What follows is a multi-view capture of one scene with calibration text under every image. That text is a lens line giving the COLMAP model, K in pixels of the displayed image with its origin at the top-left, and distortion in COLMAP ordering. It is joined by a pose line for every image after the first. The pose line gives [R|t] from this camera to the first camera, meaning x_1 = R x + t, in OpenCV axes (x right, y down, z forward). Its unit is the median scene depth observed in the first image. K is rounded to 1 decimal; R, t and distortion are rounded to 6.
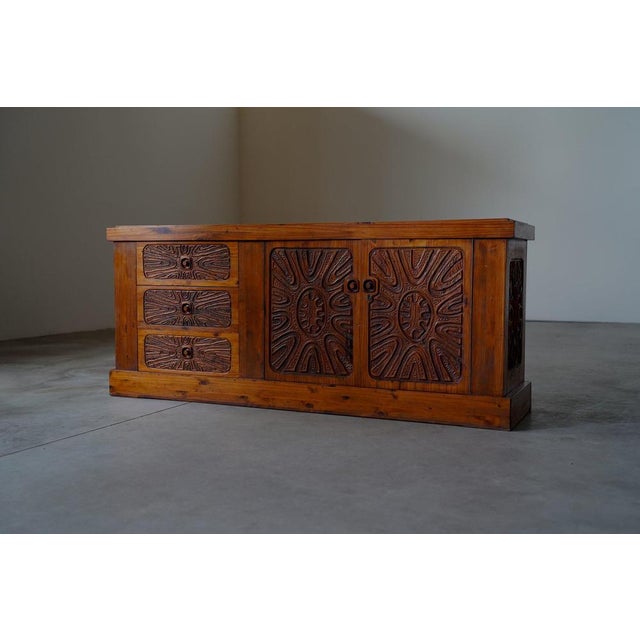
lens RADIAL K [[782.8, 0, 324.5], [0, 782.8, 320.0], [0, 0, 1]] dist [0.137634, 0.000000]
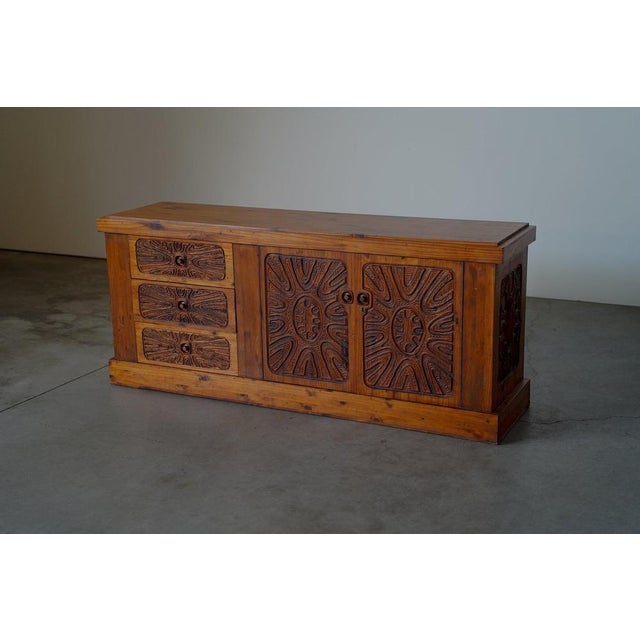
lens RADIAL K [[1010.0, 0, 321.9], [0, 1010.0, 320.6], [0, 0, 1]] dist [0.333631, 0.000000]
pose [[0.999003, -0.012838, -0.042761, 0.057545], [0.021080, 0.979919, 0.198278, -0.265981], [0.039357, -0.198982, 0.979213, -0.269715]]
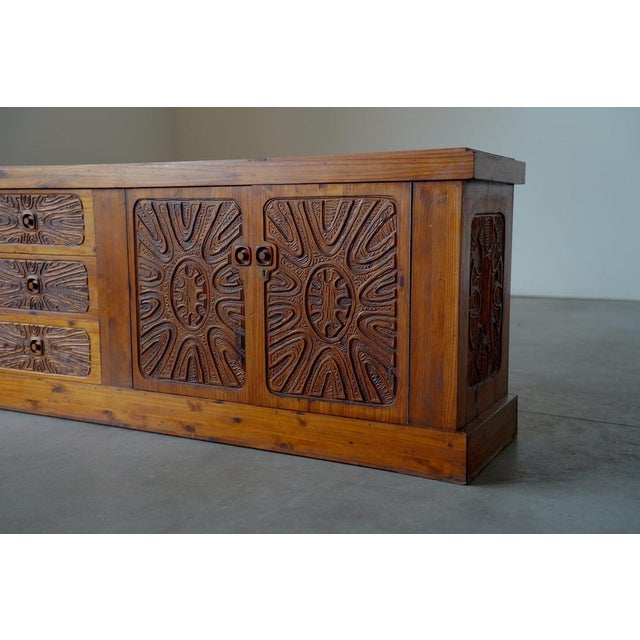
lens RADIAL K [[762.8, 0, 321.5], [0, 762.8, 319.0], [0, 0, 1]] dist [0.141755, 0.000000]
pose [[0.996614, 0.002610, -0.082177, 0.153710], [0.002356, 0.998179, 0.060279, -0.028292], [0.082184, -0.060268, 0.994793, 0.345788]]
